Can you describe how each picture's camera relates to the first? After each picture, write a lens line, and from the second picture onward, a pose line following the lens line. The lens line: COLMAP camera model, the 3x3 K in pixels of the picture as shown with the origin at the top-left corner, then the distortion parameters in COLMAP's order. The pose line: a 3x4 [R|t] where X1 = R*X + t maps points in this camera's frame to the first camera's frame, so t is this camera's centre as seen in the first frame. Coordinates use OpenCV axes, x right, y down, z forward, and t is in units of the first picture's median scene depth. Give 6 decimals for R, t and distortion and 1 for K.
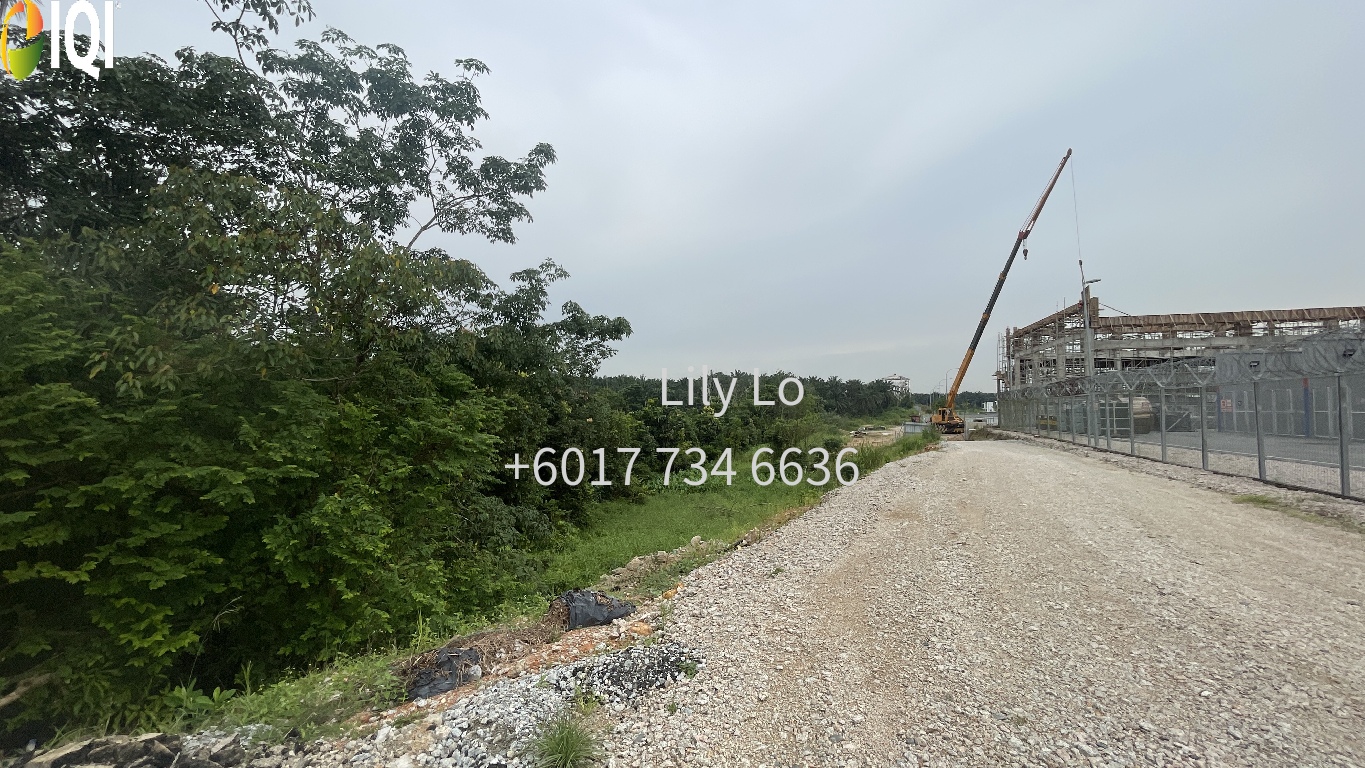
lens RADIAL K [[569.0, 0, 682.5], [0, 569.0, 384.0], [0, 0, 1]] dist [0.018419, -0.000022]
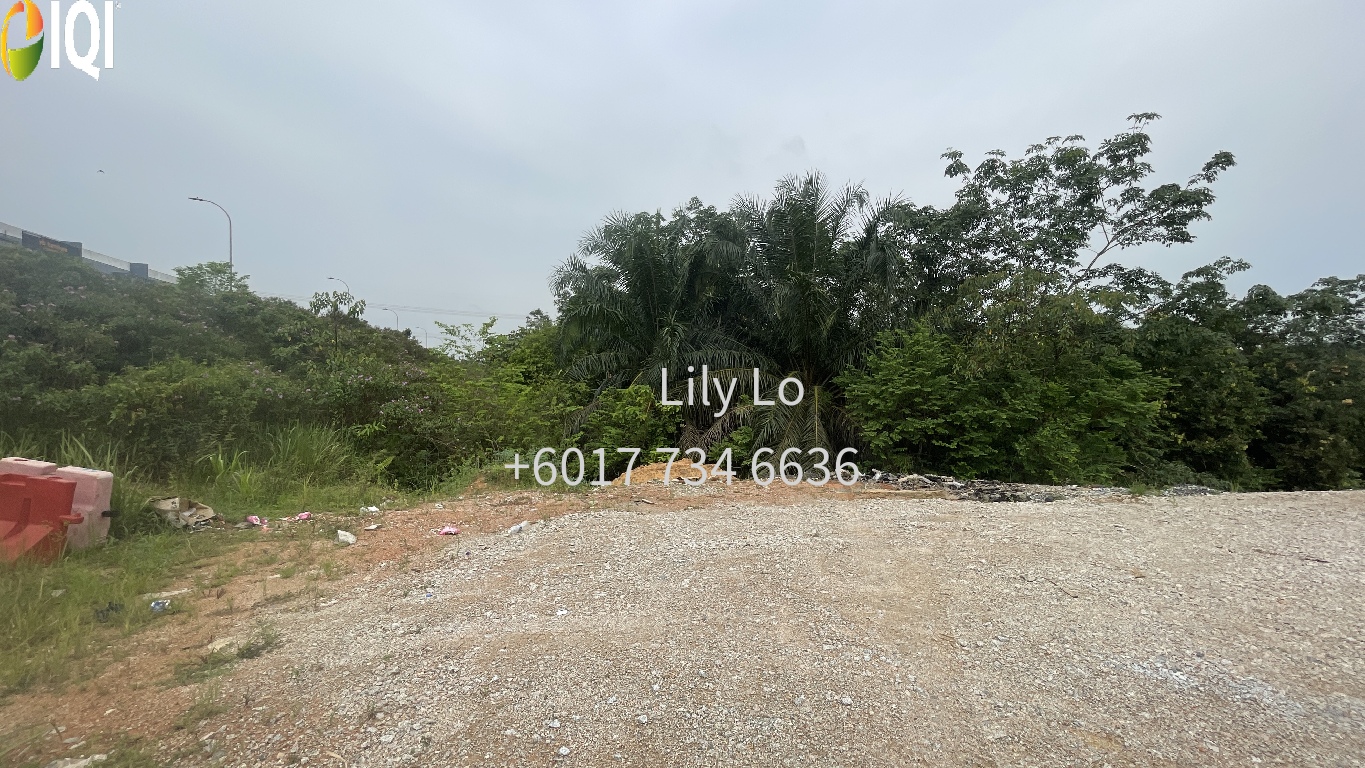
lens RADIAL K [[569.0, 0, 682.5], [0, 569.0, 384.0], [0, 0, 1]] dist [0.018419, -0.000022]
pose [[0.477209, -0.000115, -0.878790, 0.399462], [0.034308, 0.999240, 0.018499, -0.030179], [0.878120, -0.038978, 0.476851, -0.780646]]
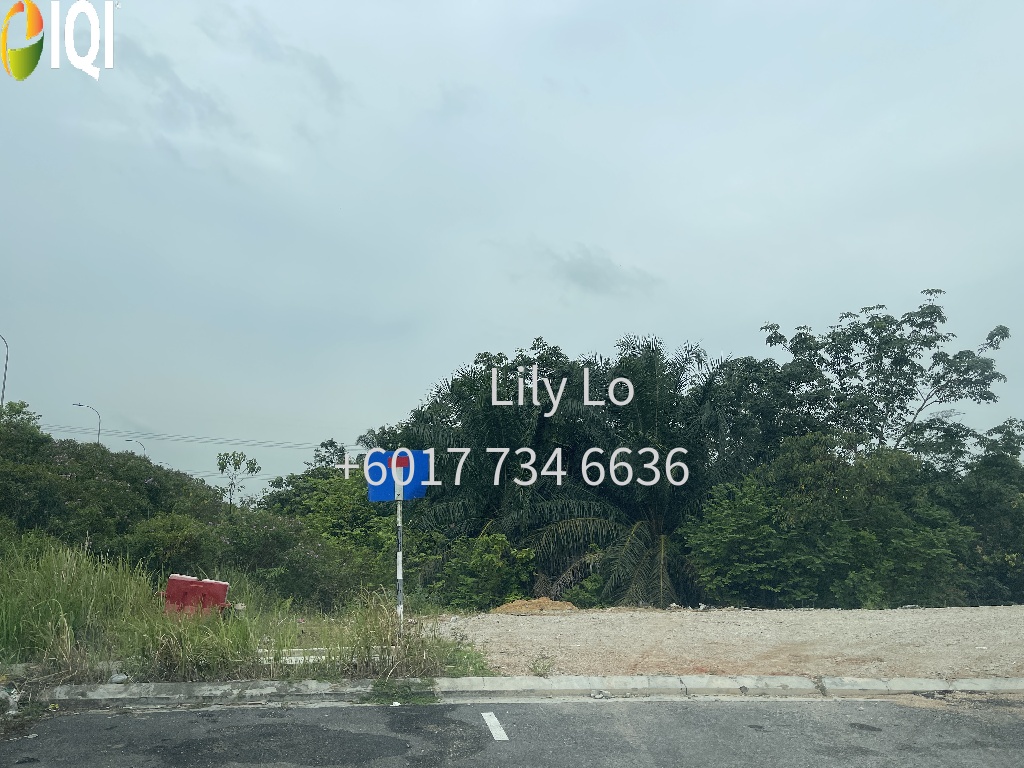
lens RADIAL K [[769.8, 0, 460.3], [0, 769.8, 355.0], [0, 0, 1]] dist [-0.045262, -0.007352]
pose [[0.412738, -0.210883, -0.886101, 1.195118], [0.028311, 0.975329, -0.218932, -0.024803], [0.910410, 0.065276, 0.408526, -1.285790]]
